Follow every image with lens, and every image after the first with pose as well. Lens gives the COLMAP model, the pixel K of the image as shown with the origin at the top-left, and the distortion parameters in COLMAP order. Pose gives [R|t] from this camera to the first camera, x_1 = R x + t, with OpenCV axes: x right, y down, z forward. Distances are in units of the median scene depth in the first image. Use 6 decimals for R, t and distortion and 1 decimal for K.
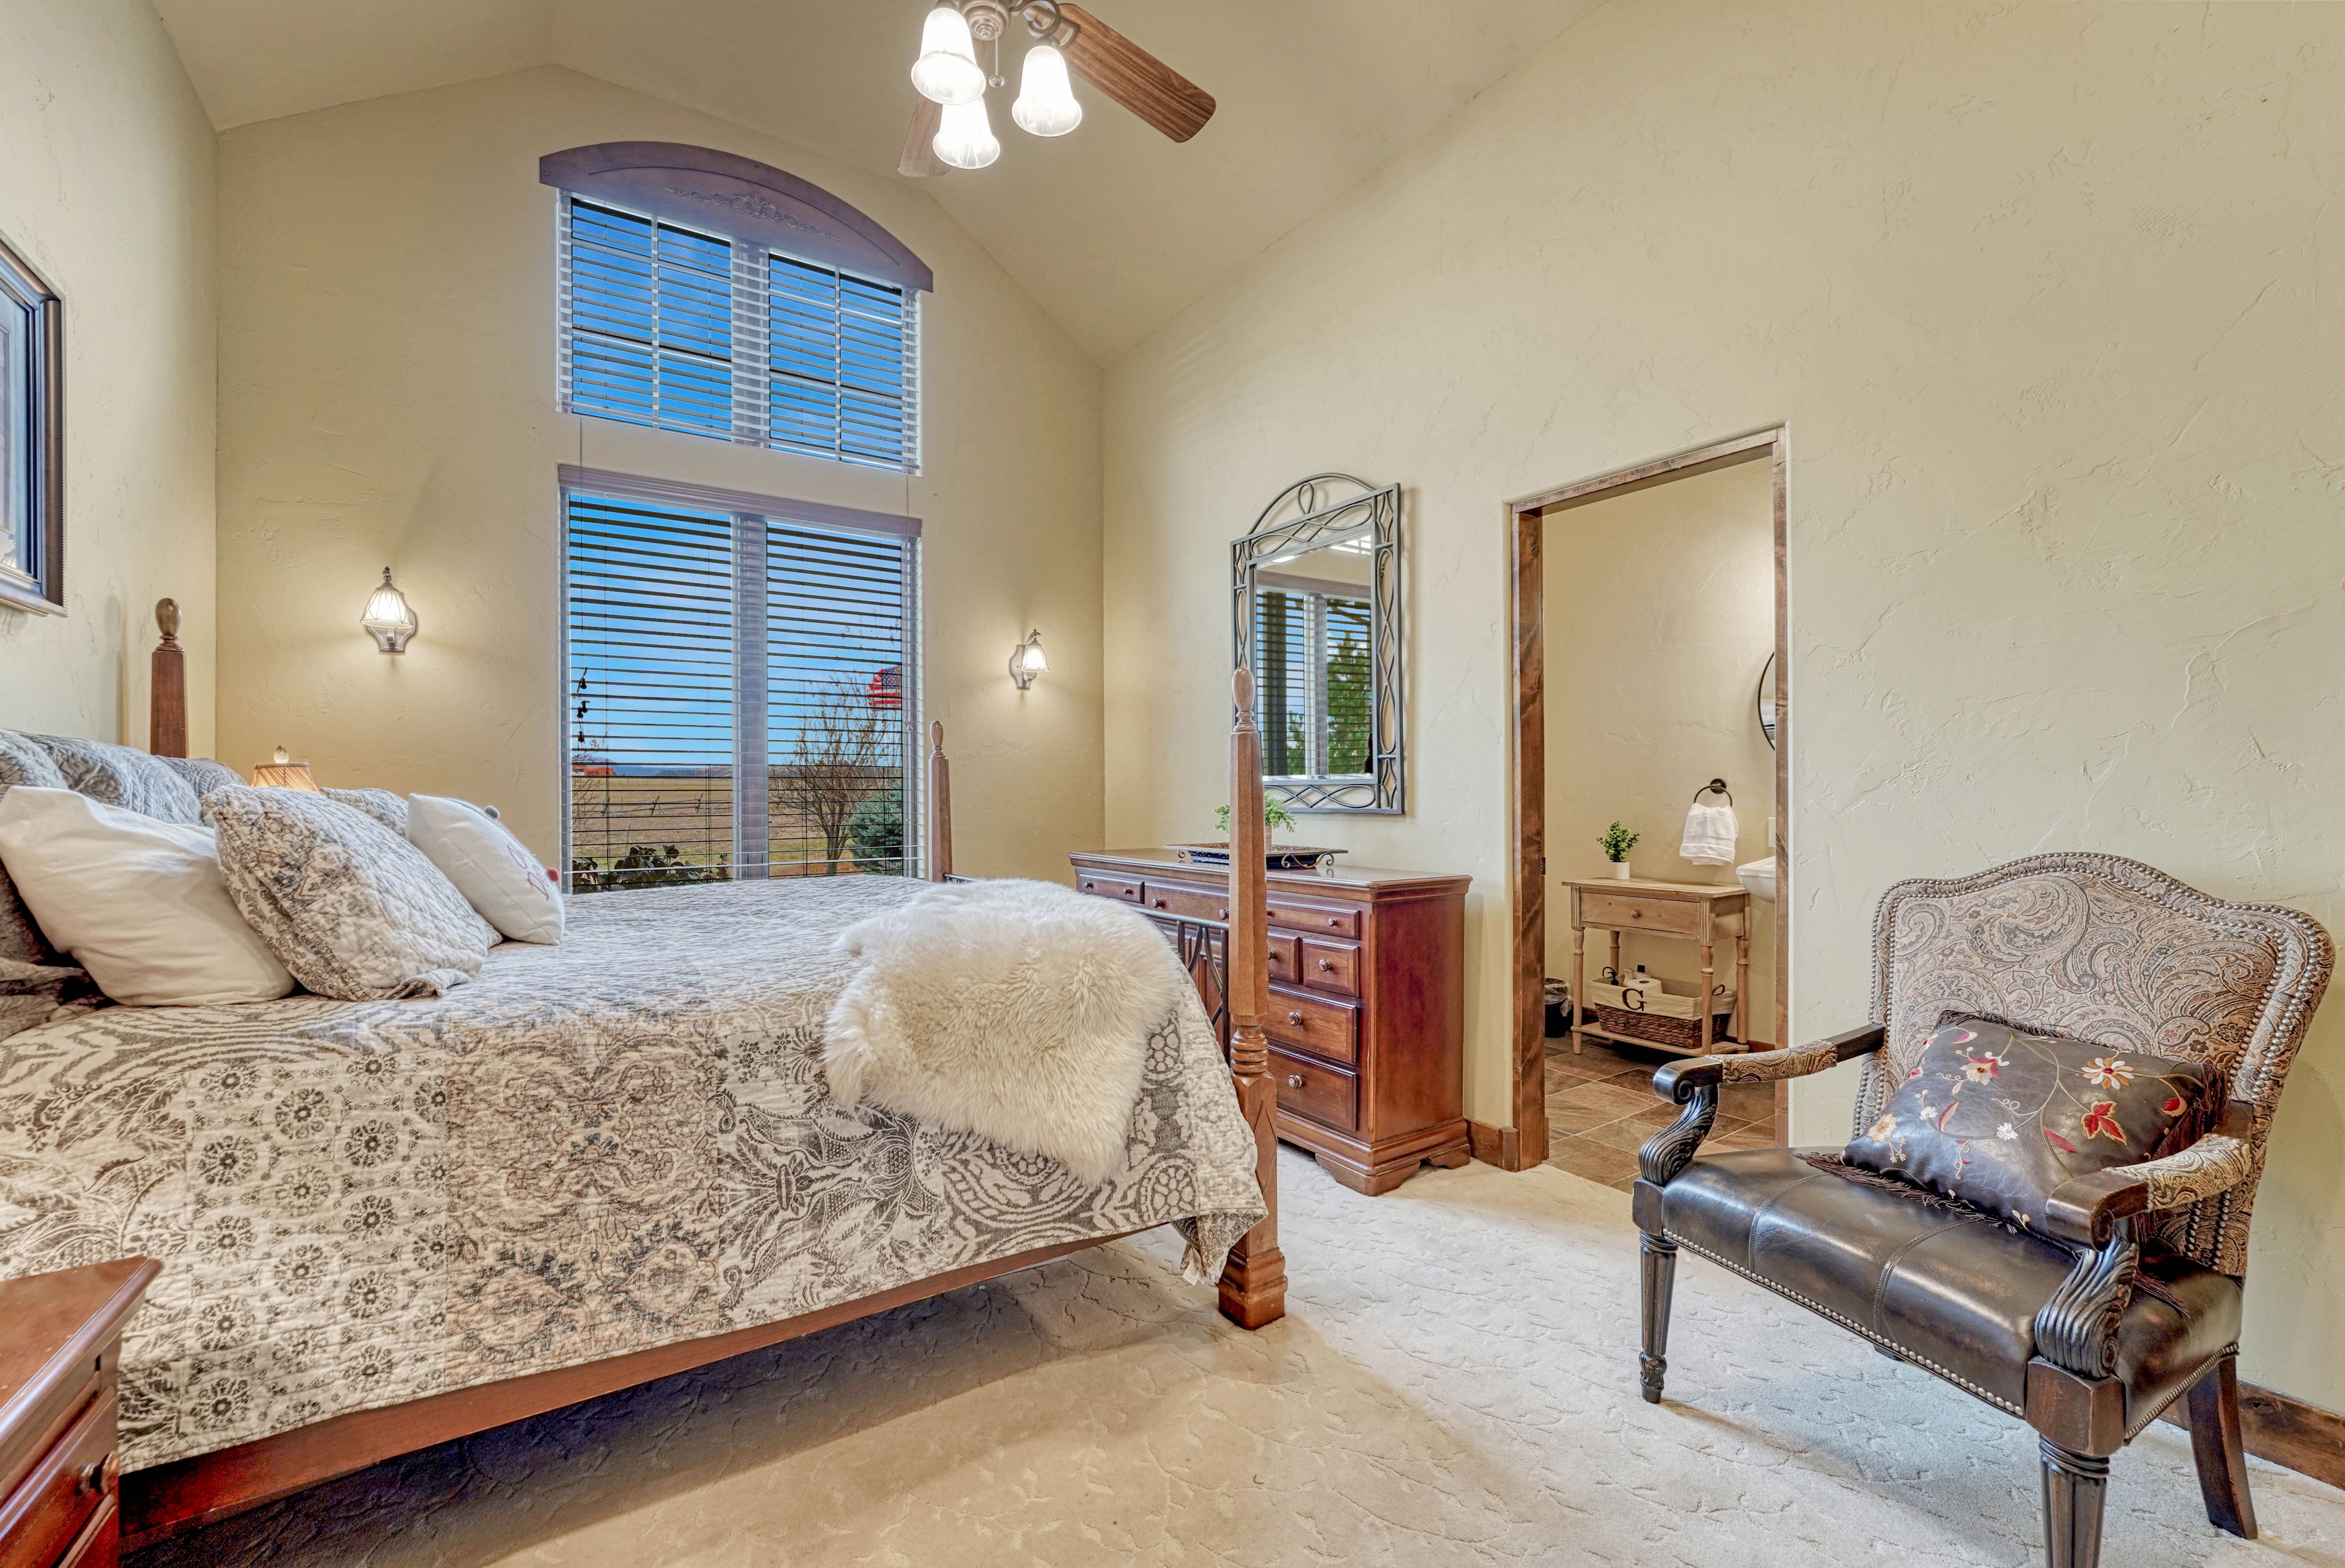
lens RADIAL K [[924.0, 0, 1157.0], [0, 924.0, 790.5], [0, 0, 1]] dist [0.001723, 0.000039]
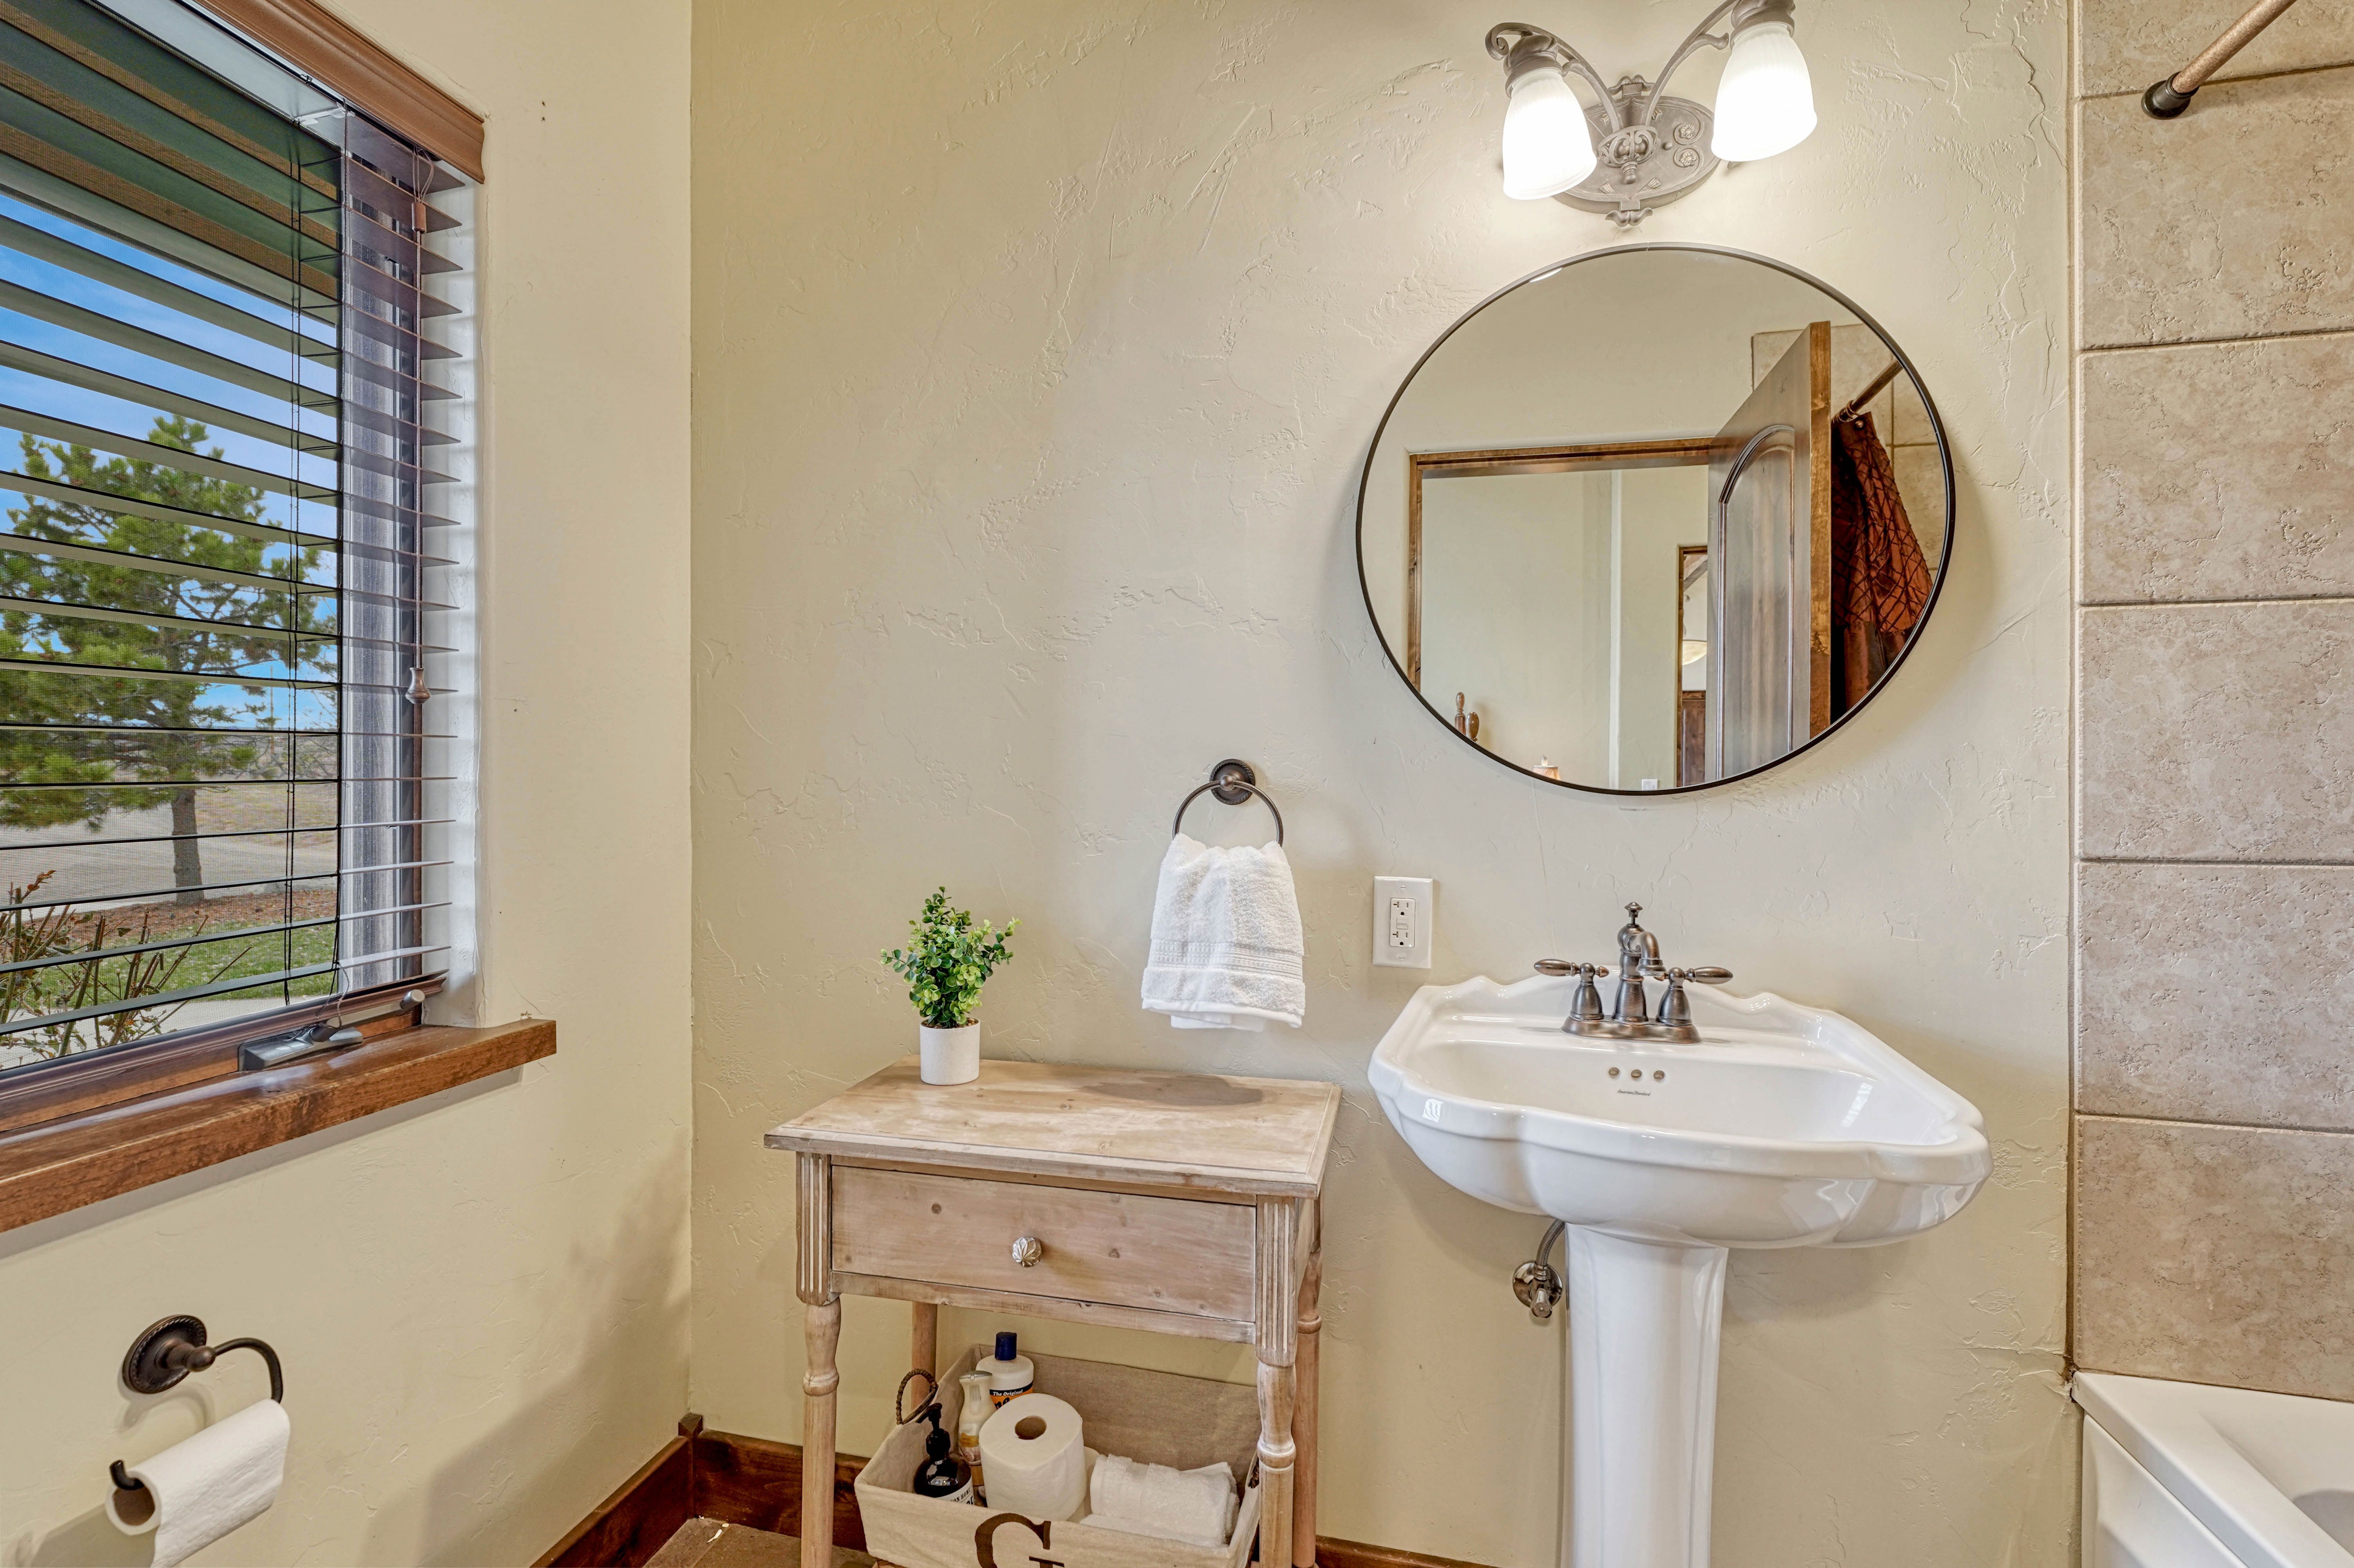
lens RADIAL K [[1012.9, 0, 1169.2], [0, 1012.9, 777.5], [0, 0, 1]] dist [-0.004783, -0.000169]
pose [[0.714471, 0.003954, 0.699654, 0.321771], [-0.009400, 0.999948, 0.003948, -0.006914], [-0.699602, -0.009398, 0.714471, 0.721634]]
